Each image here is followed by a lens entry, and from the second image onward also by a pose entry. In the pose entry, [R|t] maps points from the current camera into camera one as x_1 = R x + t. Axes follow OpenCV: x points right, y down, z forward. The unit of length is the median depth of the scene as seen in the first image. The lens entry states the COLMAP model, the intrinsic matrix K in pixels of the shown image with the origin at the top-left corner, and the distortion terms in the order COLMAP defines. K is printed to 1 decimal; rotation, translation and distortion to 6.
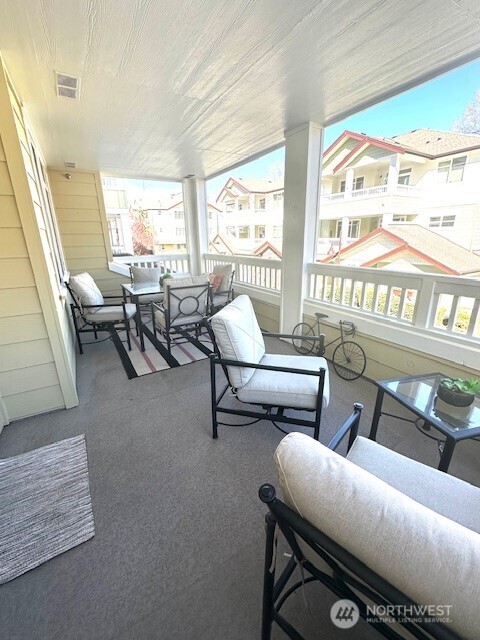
lens RADIAL K [[261.2, 0, 240.0], [0, 261.2, 320.0], [0, 0, 1]] dist [0.000596, 0.000005]
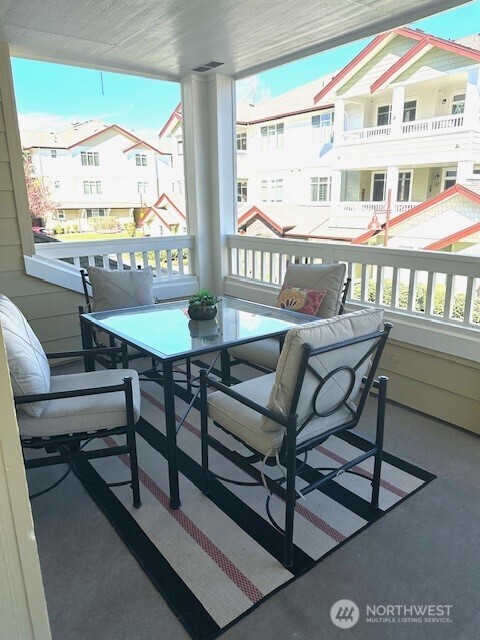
lens RADIAL K [[428.6, 0, 240.0], [0, 428.6, 320.0], [0, 0, 1]] dist [0.040962, -0.046530]
pose [[0.991659, -0.026955, 0.126039, -0.077125], [0.030881, 0.999094, -0.029301, -0.027267], [-0.125135, 0.032948, 0.991592, 0.083286]]
